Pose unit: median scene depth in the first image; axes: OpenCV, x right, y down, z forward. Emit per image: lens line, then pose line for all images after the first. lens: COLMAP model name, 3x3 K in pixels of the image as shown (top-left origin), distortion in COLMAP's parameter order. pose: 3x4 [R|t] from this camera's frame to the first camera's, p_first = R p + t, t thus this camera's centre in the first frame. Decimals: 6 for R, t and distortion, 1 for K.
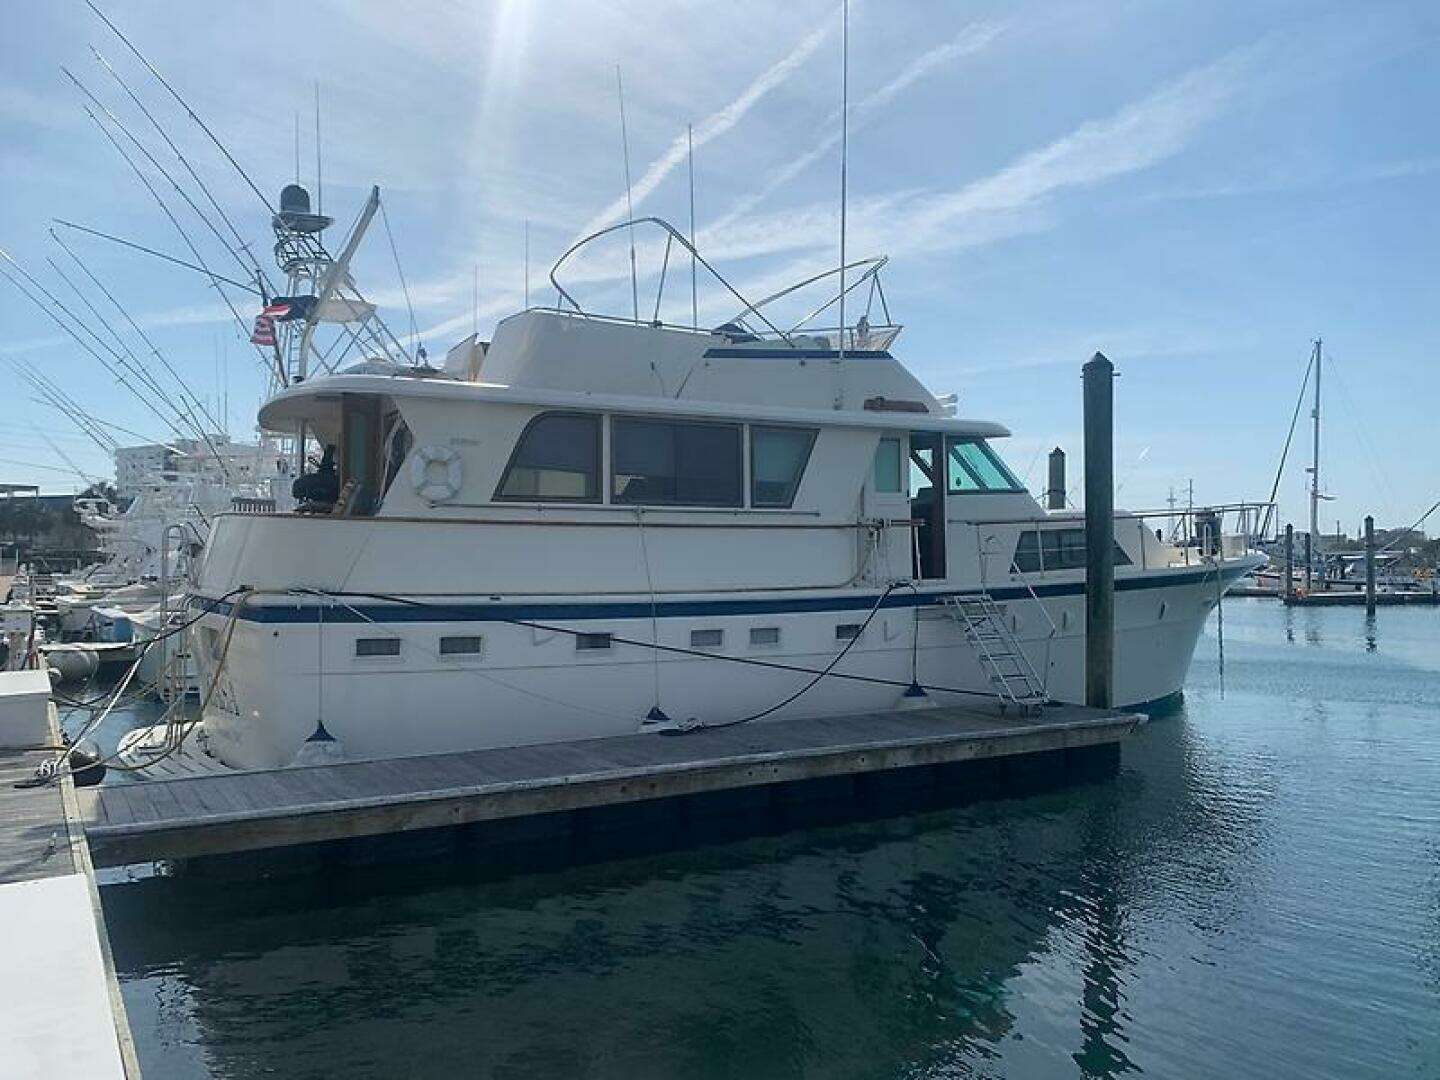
lens RADIAL K [[1163.8, 0, 720.0], [0, 1163.8, 540.0], [0, 0, 1]] dist [0.028993, -0.008841]
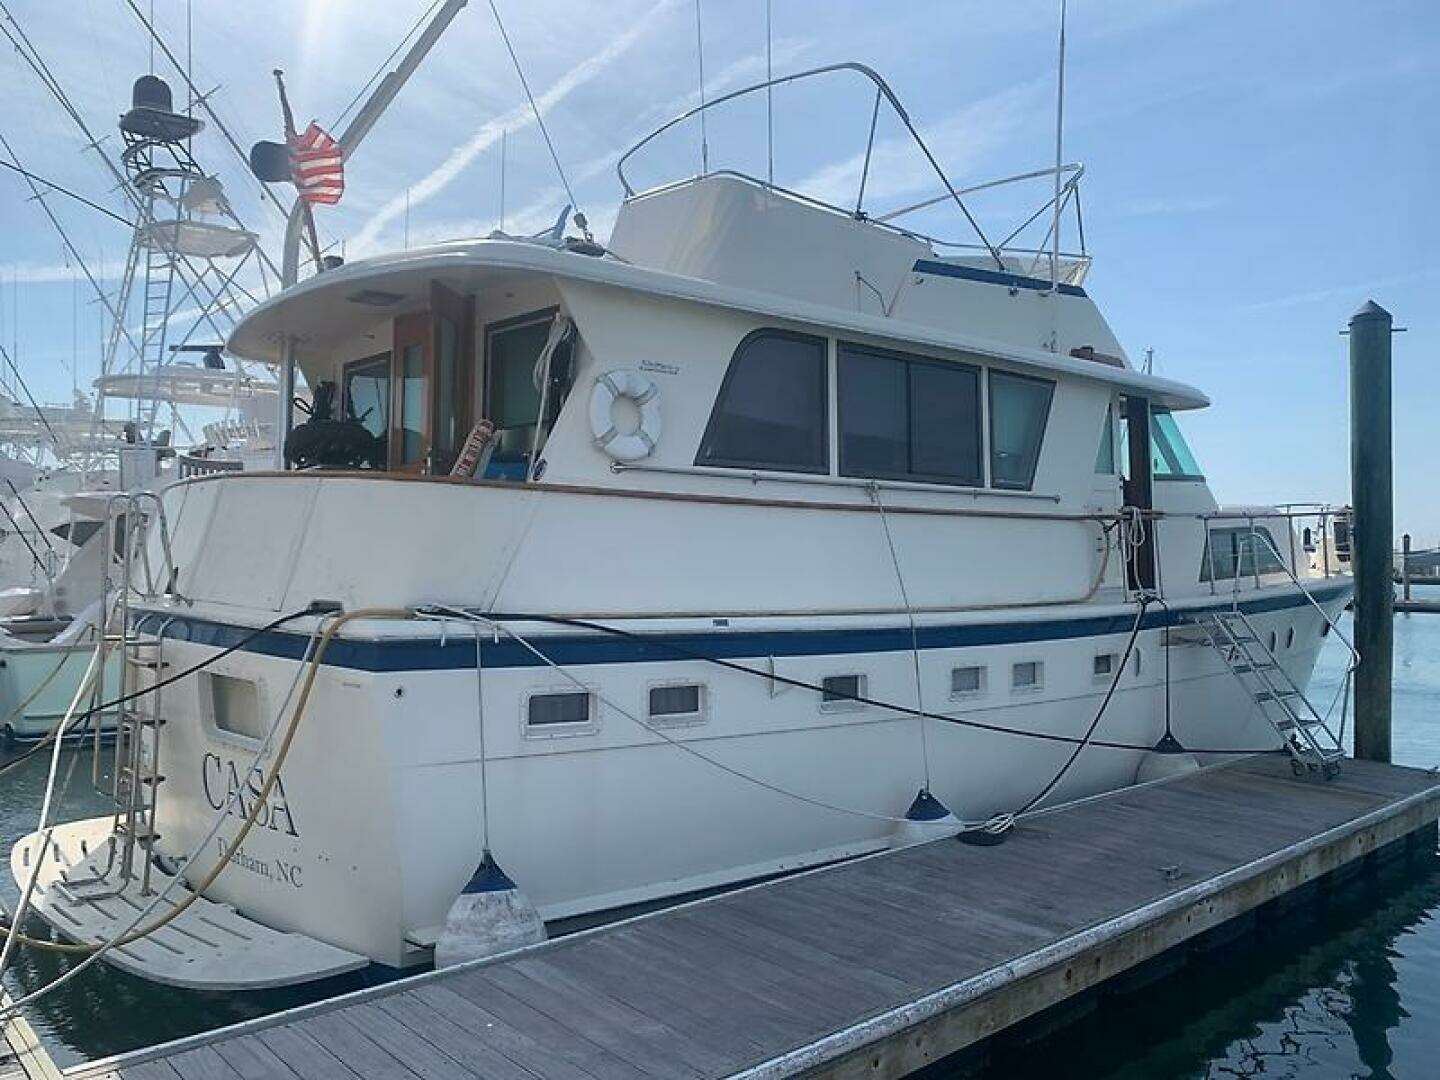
lens RADIAL K [[1163.8, 0, 720.0], [0, 1163.8, 540.0], [0, 0, 1]] dist [0.028993, -0.008841]
pose [[0.987537, 0.020276, 0.156072, -0.247684], [-0.021658, 0.999740, 0.007159, 0.001868], [-0.155887, -0.010450, 0.987720, 0.337645]]
